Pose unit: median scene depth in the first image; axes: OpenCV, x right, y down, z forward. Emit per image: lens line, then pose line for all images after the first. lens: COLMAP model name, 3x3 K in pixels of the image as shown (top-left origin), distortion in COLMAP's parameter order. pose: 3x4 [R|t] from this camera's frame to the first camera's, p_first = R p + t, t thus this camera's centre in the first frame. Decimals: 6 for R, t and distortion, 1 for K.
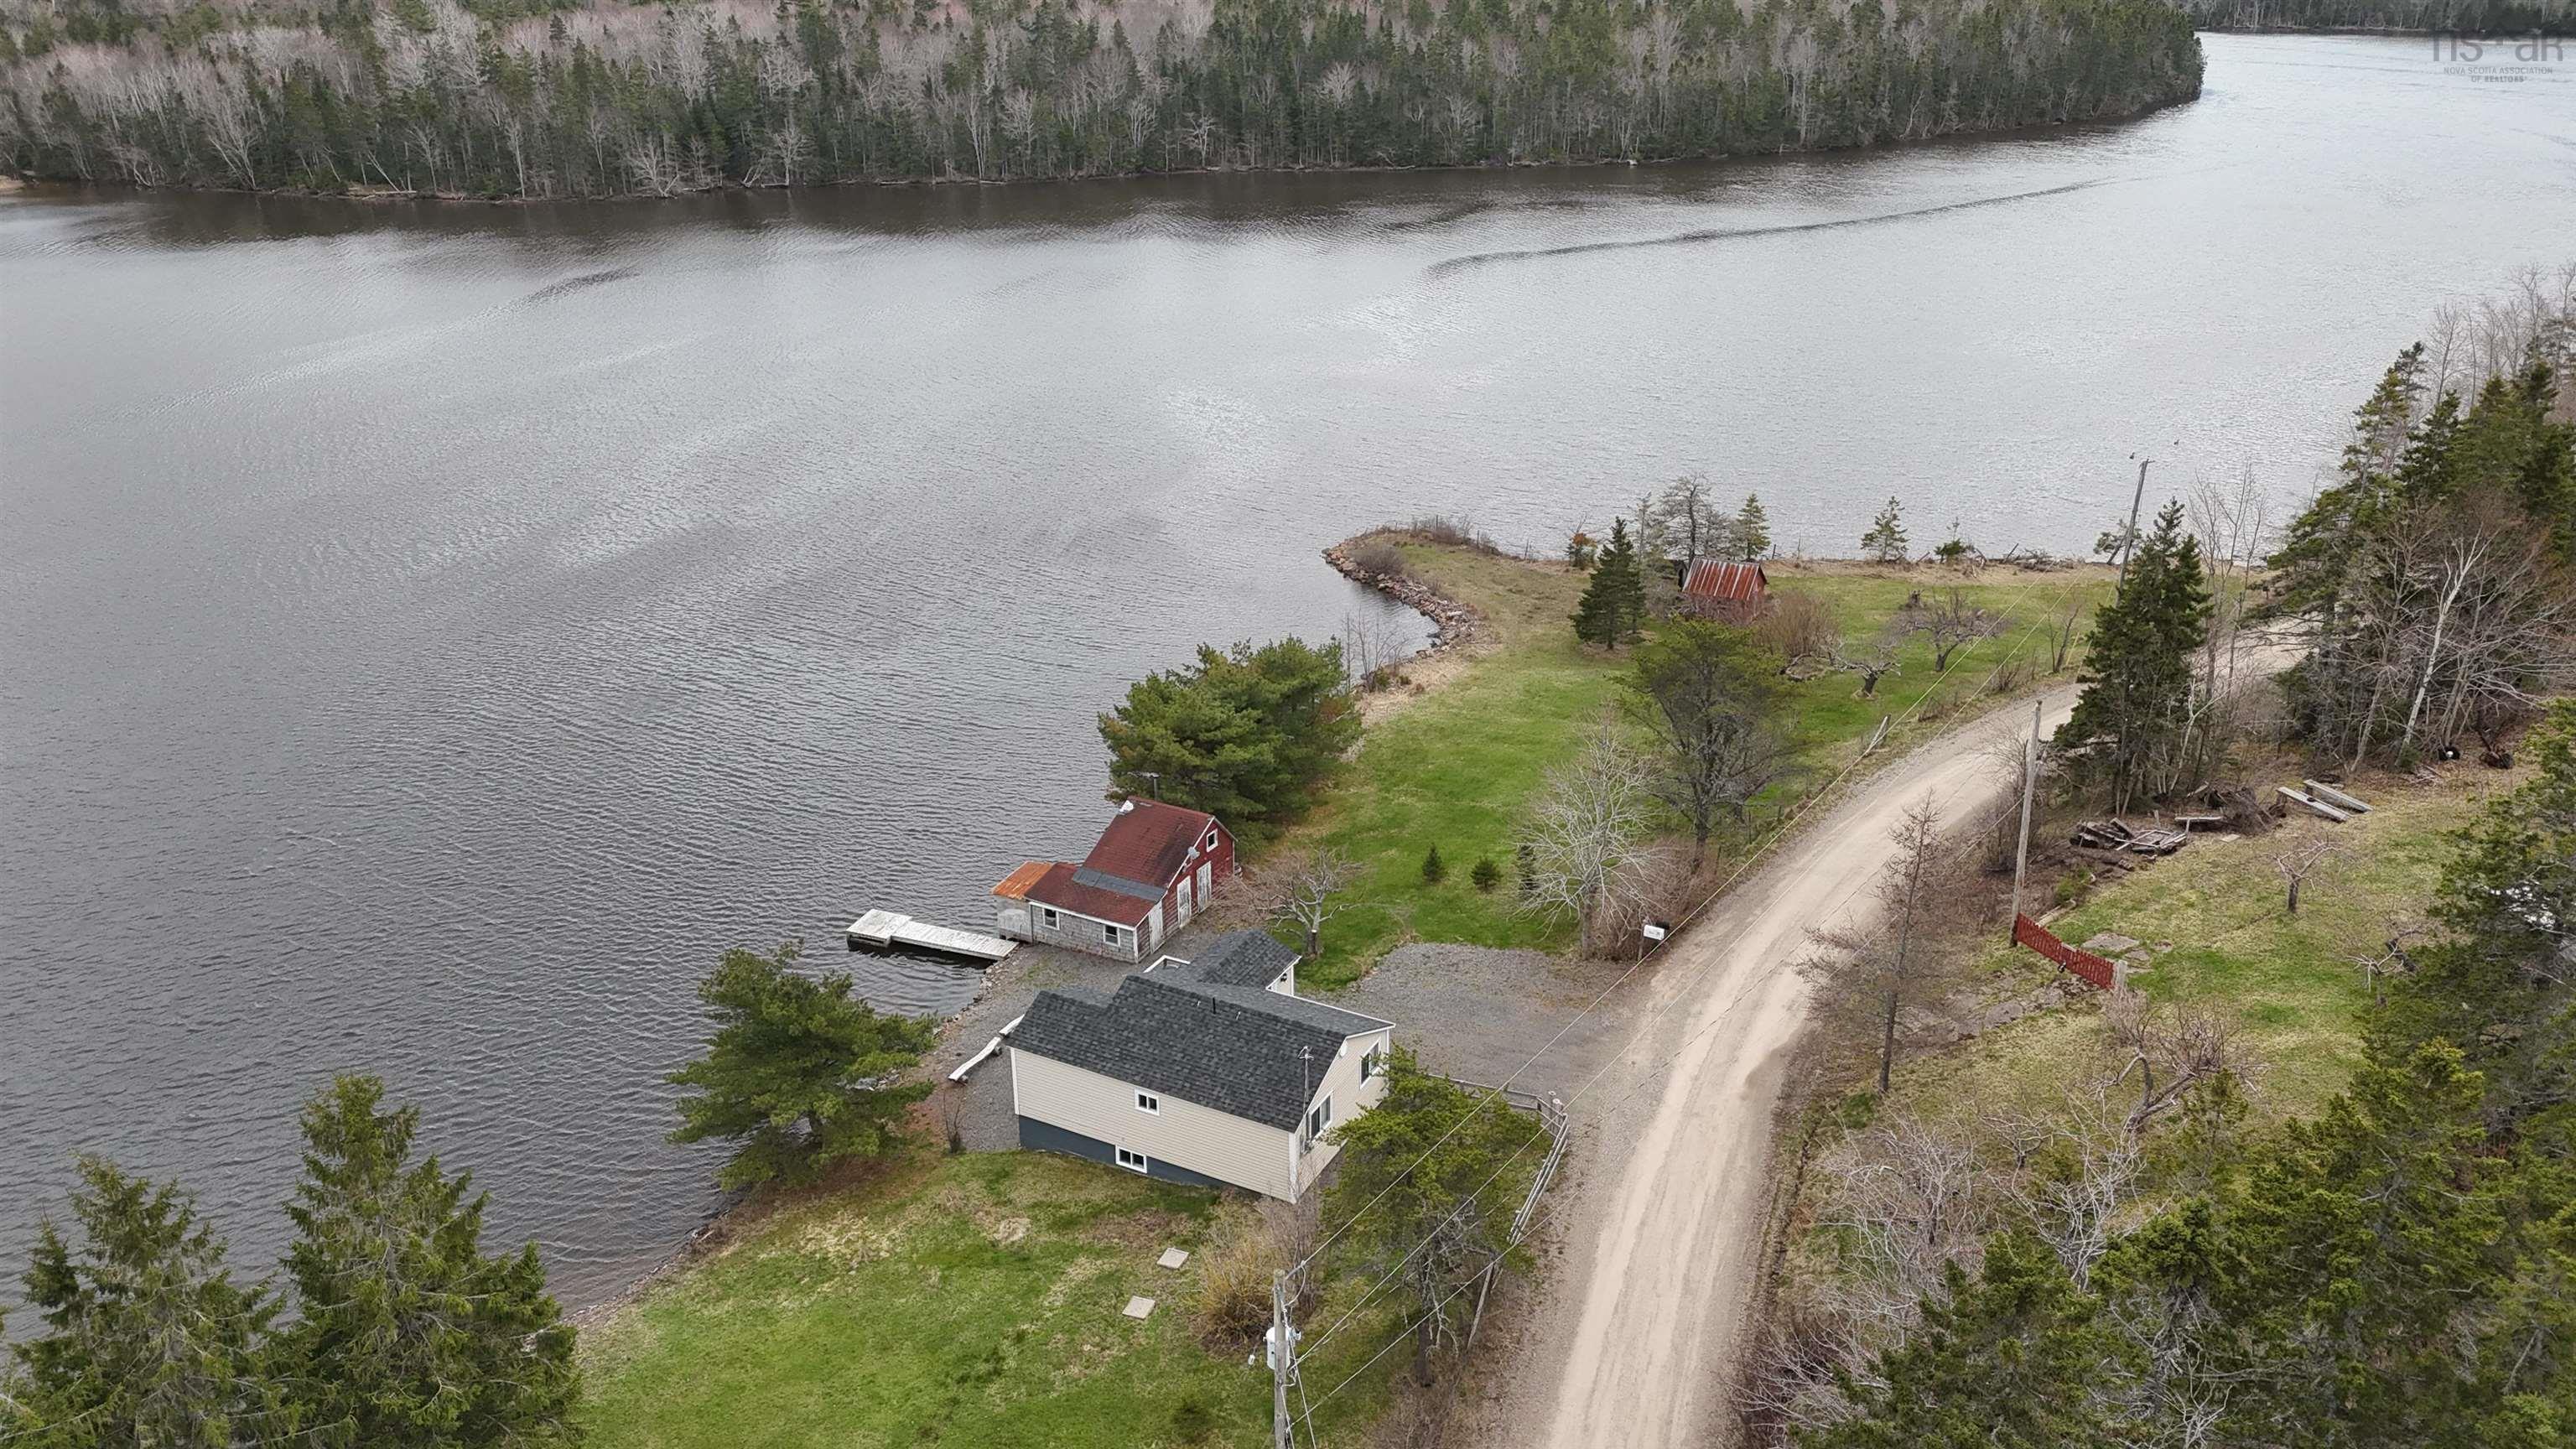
lens RADIAL K [[1882.1, 0, 1292.8], [0, 1882.1, 717.1], [0, 0, 1]] dist [0.063907, -0.059268]
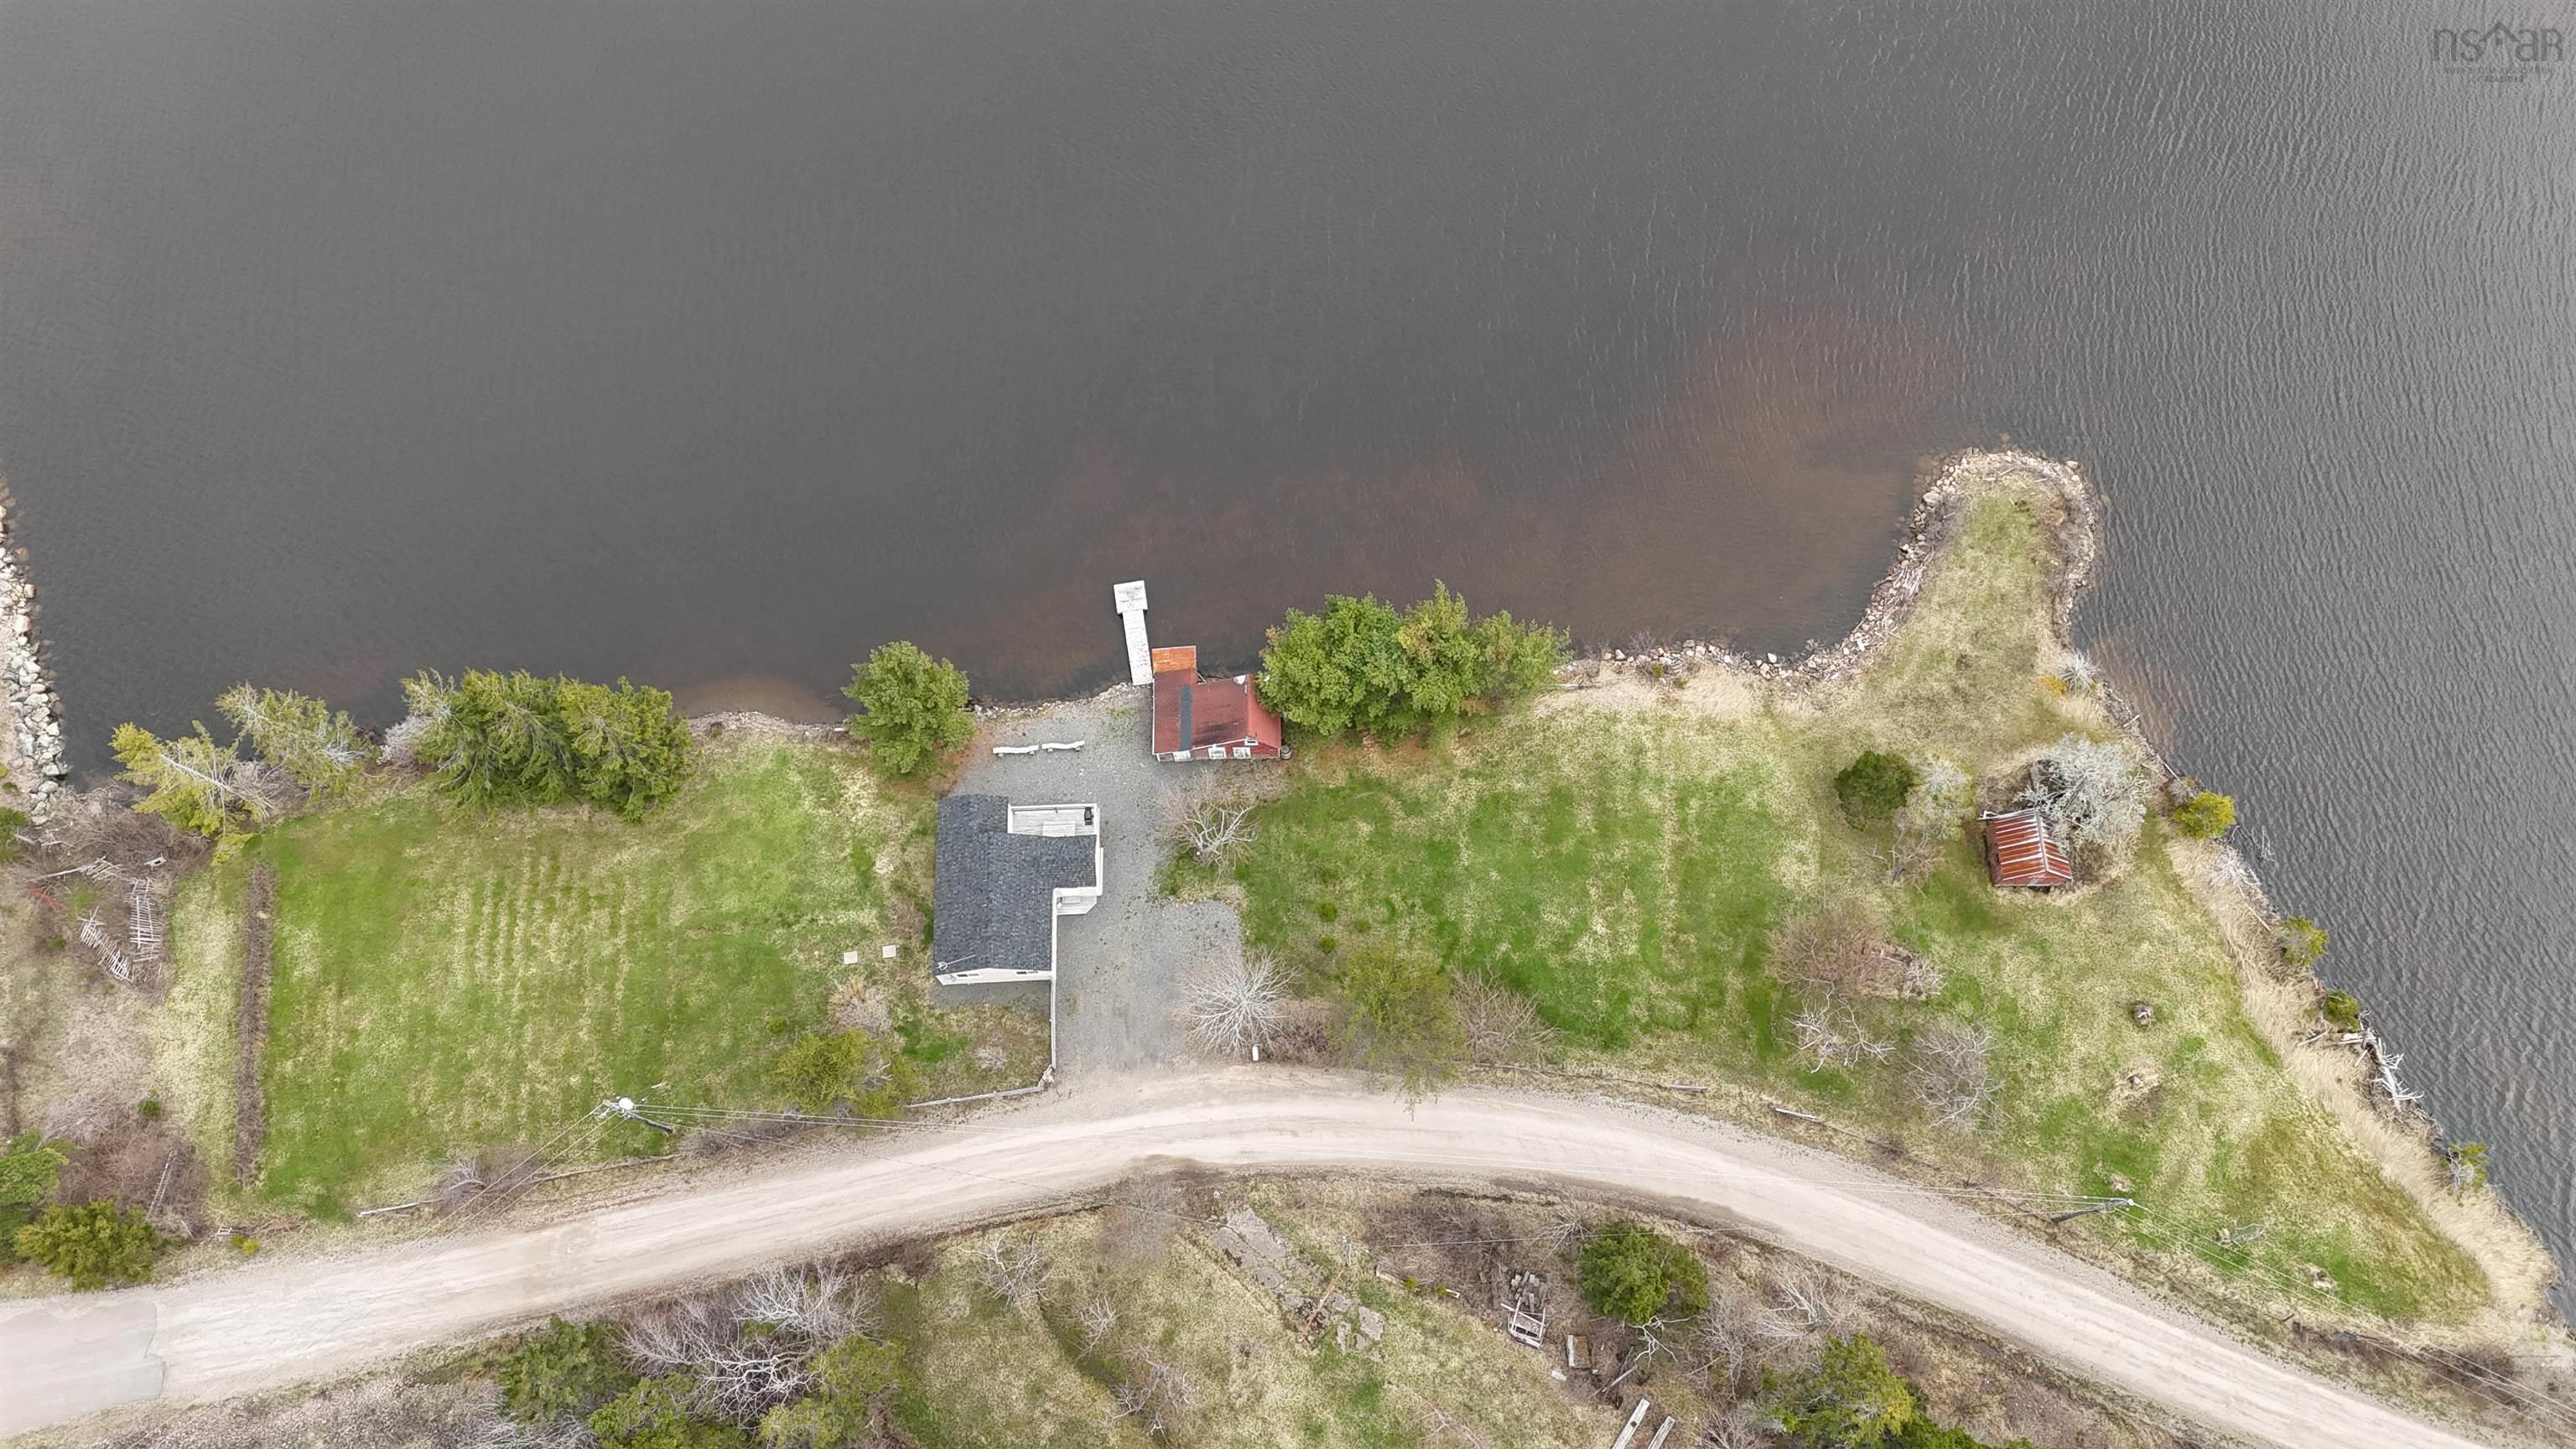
lens RADIAL K [[1882.1, 0, 1298.7], [0, 1882.1, 711.4], [0, 0, 1]] dist [0.063907, -0.059268]
pose [[0.509105, 0.803481, -0.308596, 0.474313], [-0.316765, 0.508283, 0.800818, -1.315255], [0.800295, -0.309948, 0.513283, 0.330231]]
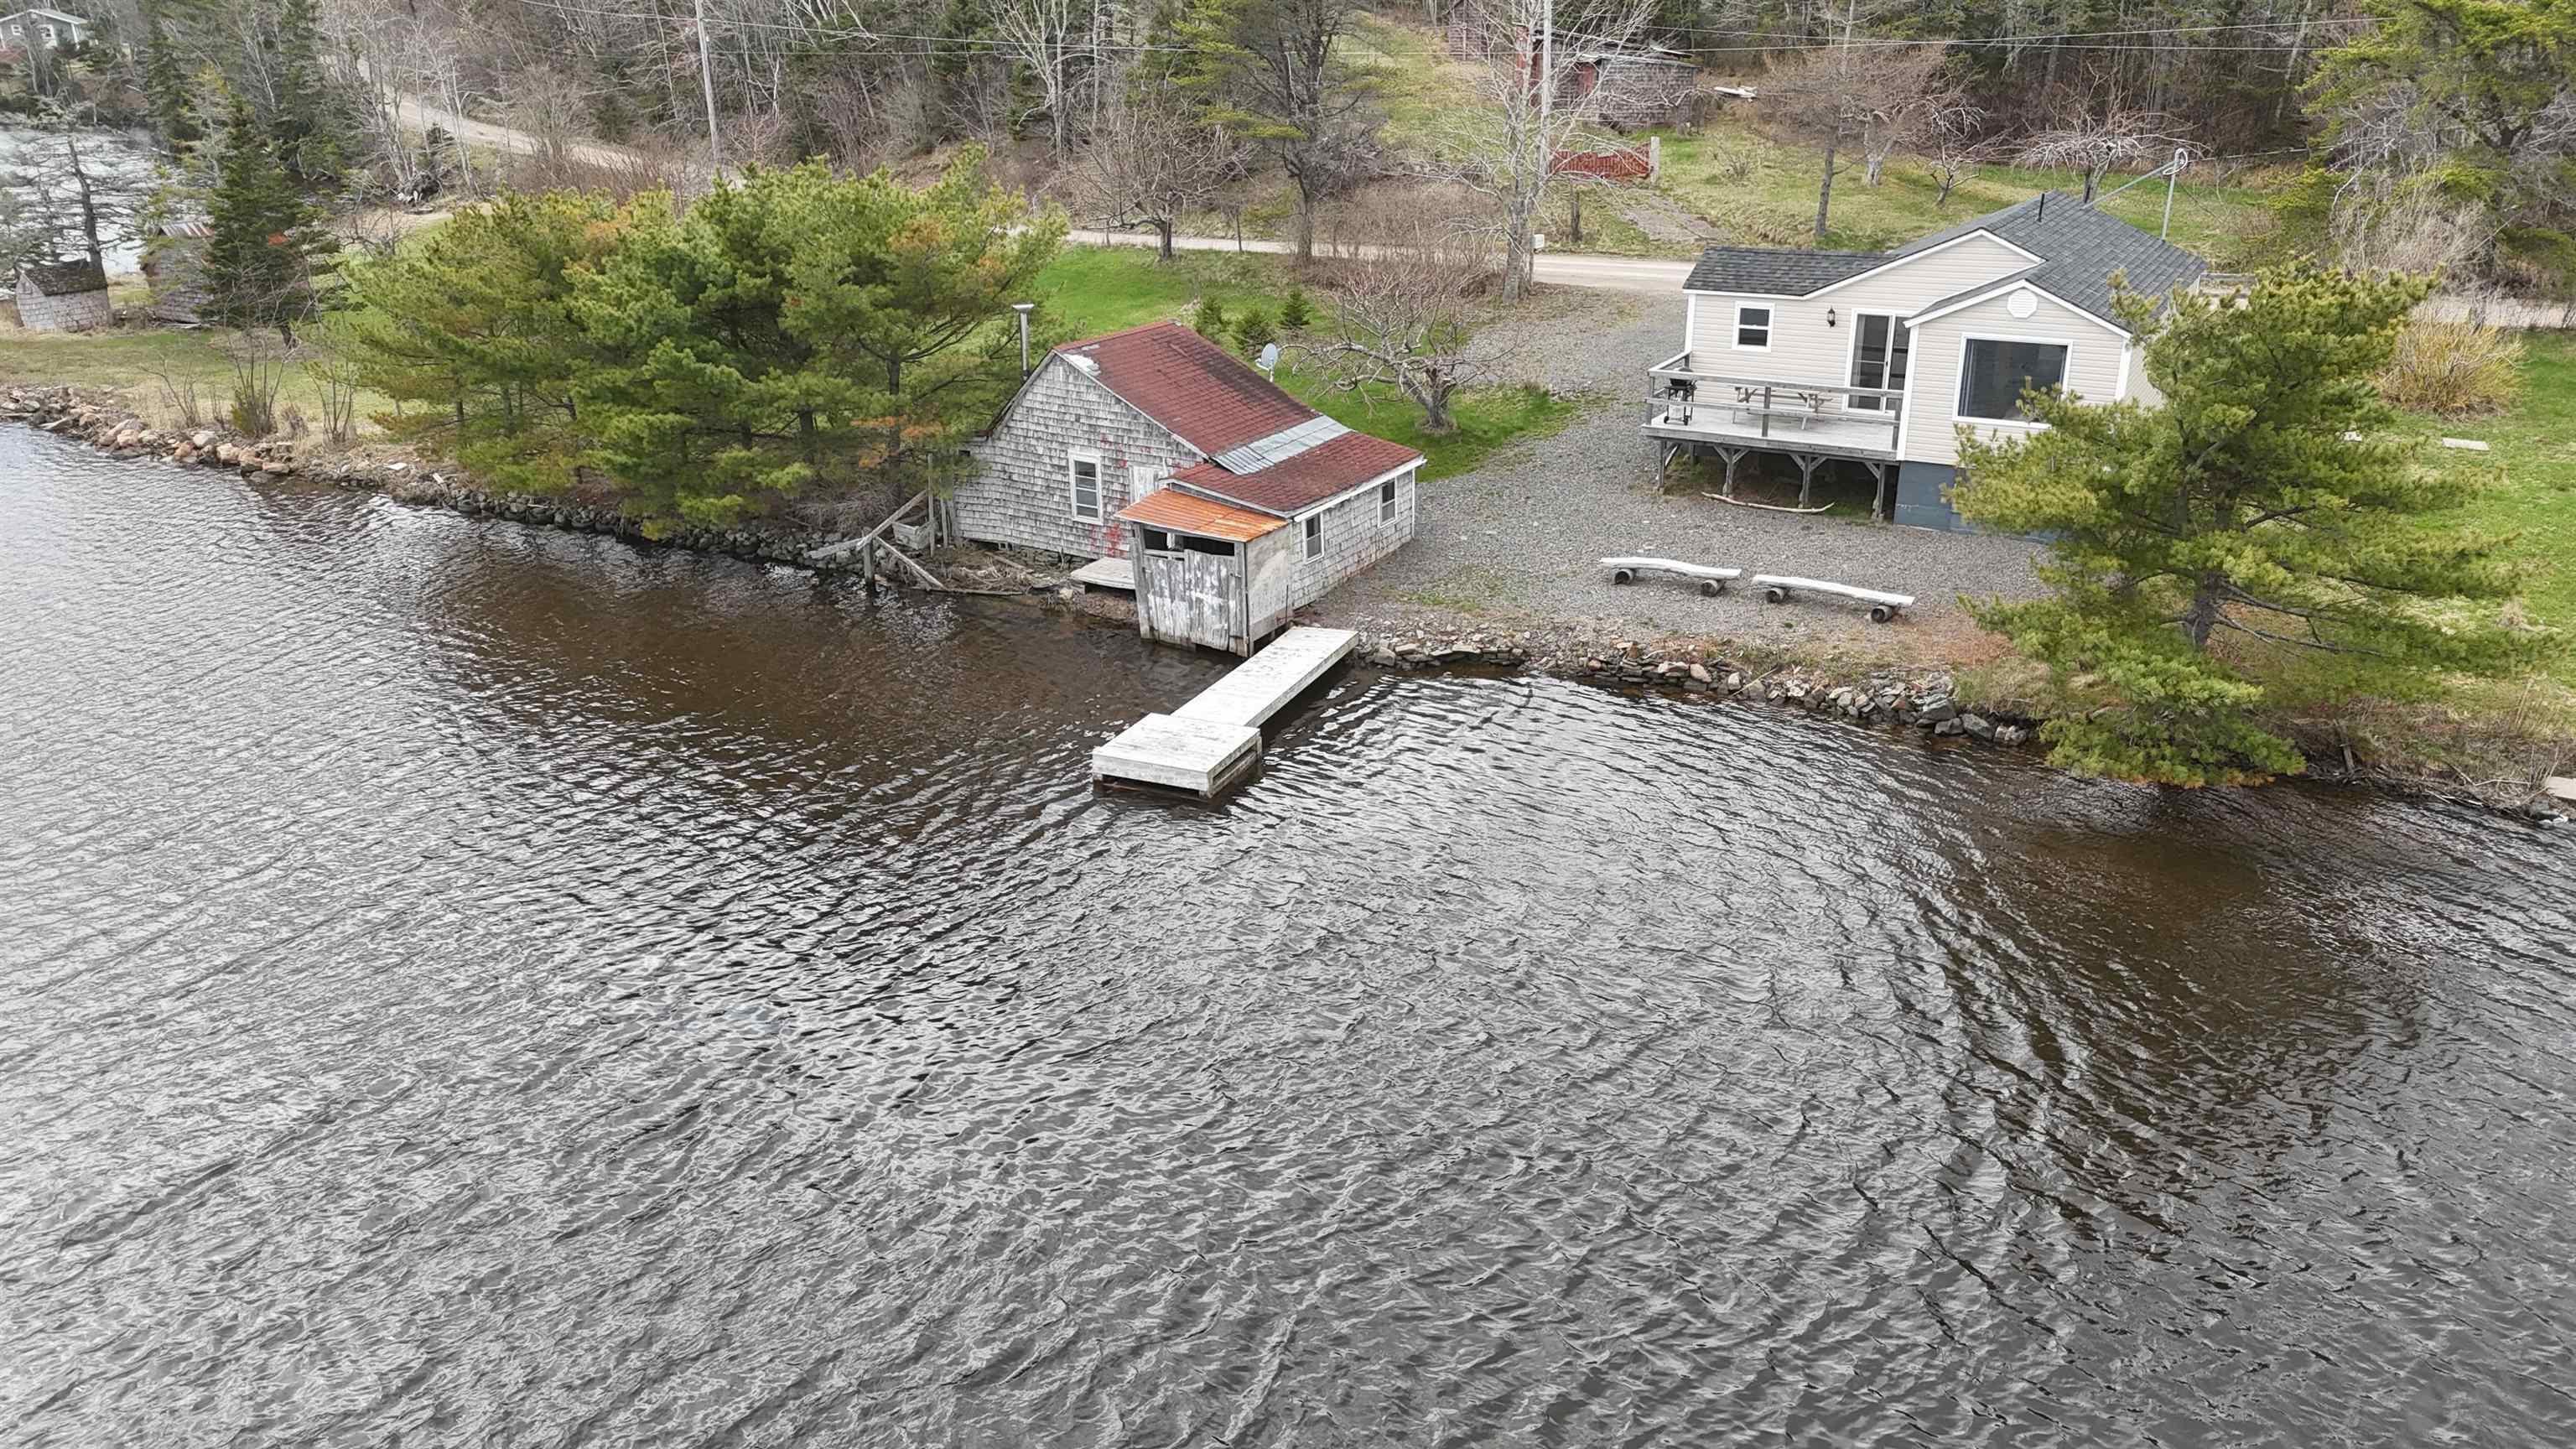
lens RADIAL K [[1882.1, 0, 1294.9], [0, 1882.1, 734.1], [0, 0, 1]] dist [0.063907, -0.059268]
pose [[0.030548, -0.356453, 0.933814, -0.652959], [0.393684, 0.863022, 0.316553, 0.000314], [-0.918738, 0.357957, 0.166694, 1.065151]]
